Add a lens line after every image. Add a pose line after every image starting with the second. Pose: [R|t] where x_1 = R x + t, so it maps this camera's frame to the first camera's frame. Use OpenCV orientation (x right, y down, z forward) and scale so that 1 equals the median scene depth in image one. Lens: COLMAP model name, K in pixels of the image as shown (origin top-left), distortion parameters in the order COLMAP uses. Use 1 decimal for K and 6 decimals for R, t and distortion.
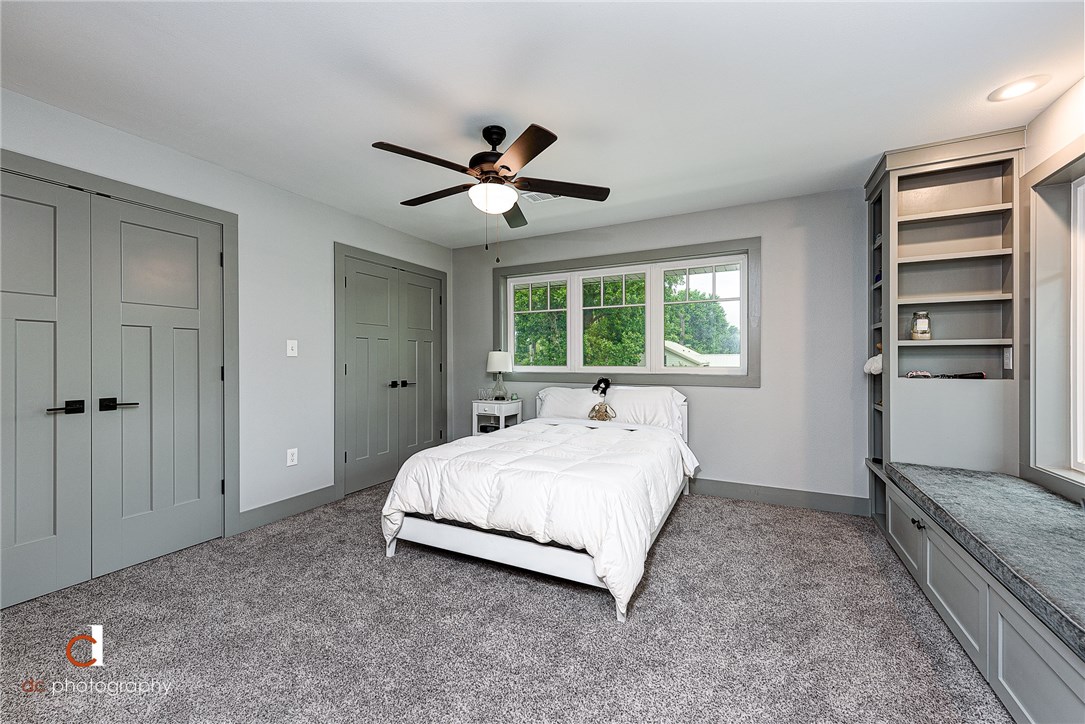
lens RADIAL K [[425.6, 0, 543.6], [0, 425.6, 360.2], [0, 0, 1]] dist [0.002078, 0.000253]
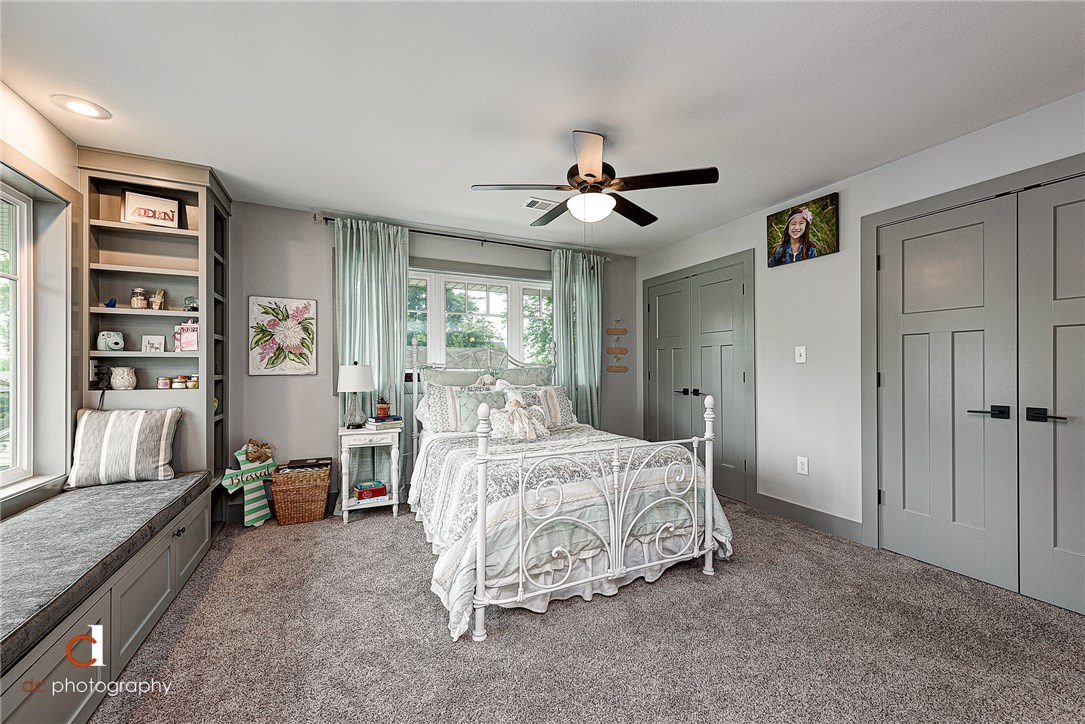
lens RADIAL K [[425.6, 0, 542.5], [0, 425.6, 361.7], [0, 0, 1]] dist [0.002078, 0.000253]
pose [[-0.602545, -0.001558, -0.798084, 0.360776], [-0.003679, 0.999993, 0.000826, -0.007030], [0.798077, 0.003434, -0.602546, 0.747660]]
